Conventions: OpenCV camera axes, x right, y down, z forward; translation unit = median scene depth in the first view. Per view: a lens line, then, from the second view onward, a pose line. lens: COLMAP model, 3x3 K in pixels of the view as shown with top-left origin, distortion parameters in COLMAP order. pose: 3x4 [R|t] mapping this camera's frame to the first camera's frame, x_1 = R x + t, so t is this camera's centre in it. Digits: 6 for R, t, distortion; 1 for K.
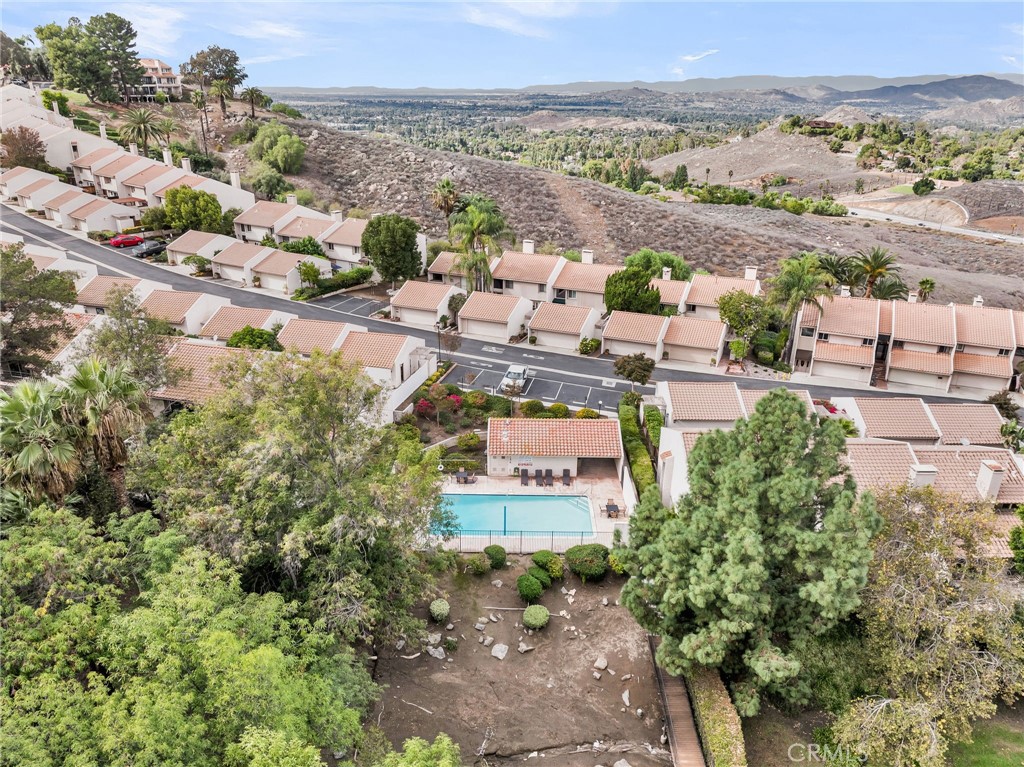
lens RADIAL K [[744.2, 0, 504.3], [0, 744.2, 387.2], [0, 0, 1]] dist [-0.038853, 0.009174]
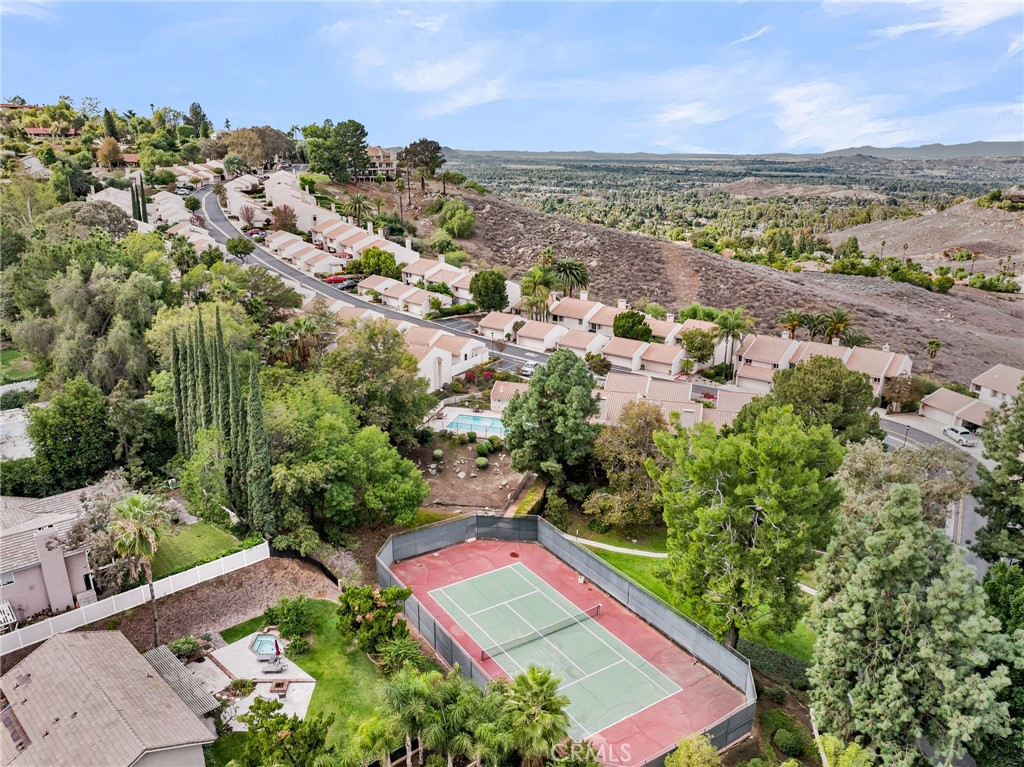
lens RADIAL K [[744.2, 0, 504.3], [0, 744.2, 387.2], [0, 0, 1]] dist [-0.038853, 0.009174]
pose [[0.962187, 0.079244, -0.260607, 0.179631], [-0.099170, 0.992997, -0.064201, 0.065498], [0.253694, 0.087618, 0.963308, -0.285978]]
